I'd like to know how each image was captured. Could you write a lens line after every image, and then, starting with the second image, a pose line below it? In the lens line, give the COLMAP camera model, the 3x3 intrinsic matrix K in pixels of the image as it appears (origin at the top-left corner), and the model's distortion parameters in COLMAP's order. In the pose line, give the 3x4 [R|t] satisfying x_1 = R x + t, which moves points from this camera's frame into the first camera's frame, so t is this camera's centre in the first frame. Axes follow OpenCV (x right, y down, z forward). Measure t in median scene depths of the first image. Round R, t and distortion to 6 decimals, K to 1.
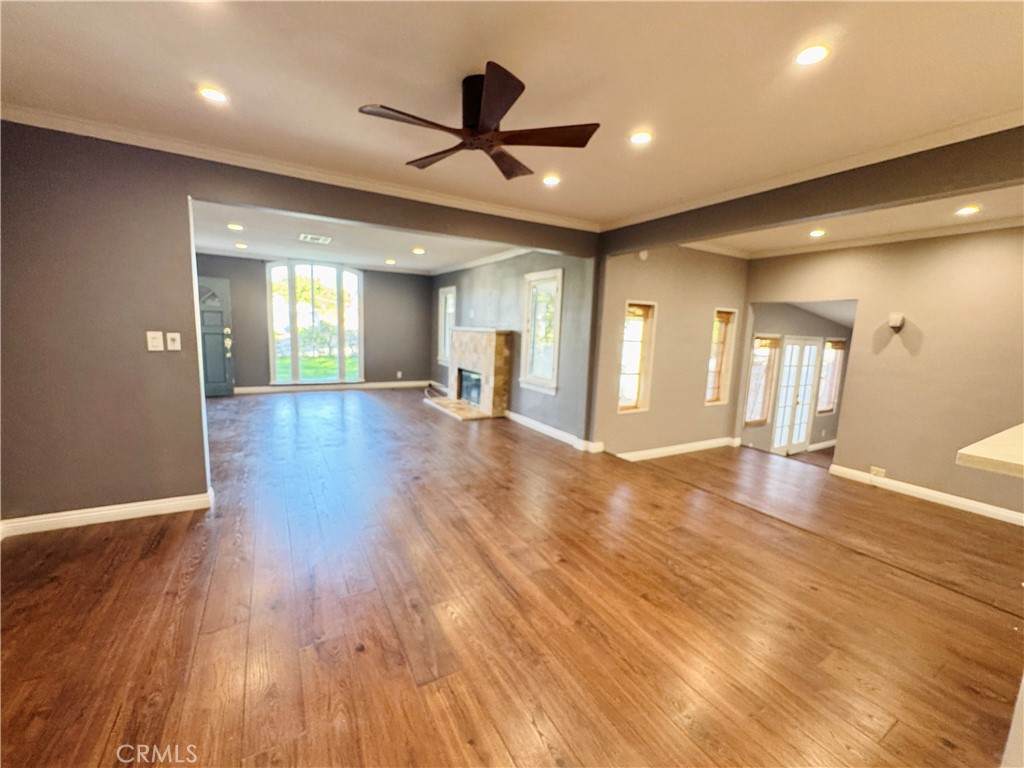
lens RADIAL K [[409.8, 0, 501.9], [0, 409.8, 385.9], [0, 0, 1]] dist [-0.006855, 0.001654]
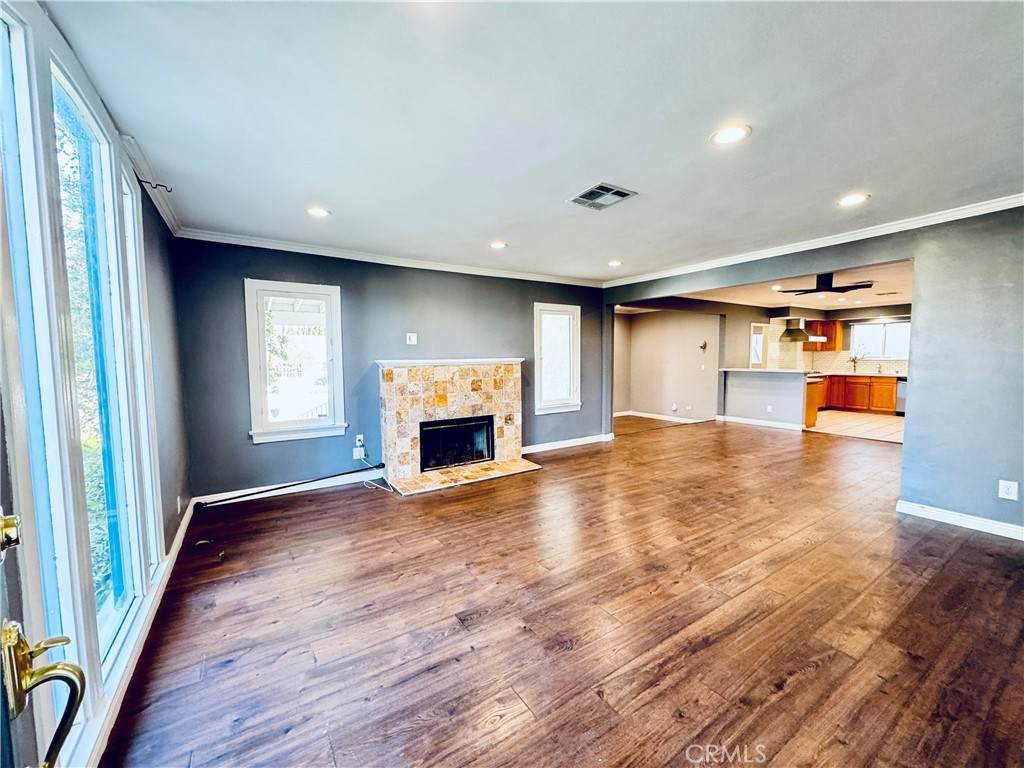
lens RADIAL K [[409.8, 0, 516.7], [0, 409.8, 388.6], [0, 0, 1]] dist [-0.006855, 0.001654]
pose [[-0.064780, -0.116221, 0.991109, -1.170457], [0.148701, 0.980982, 0.124753, -0.242721], [-0.986758, 0.155460, -0.046266, 1.390265]]
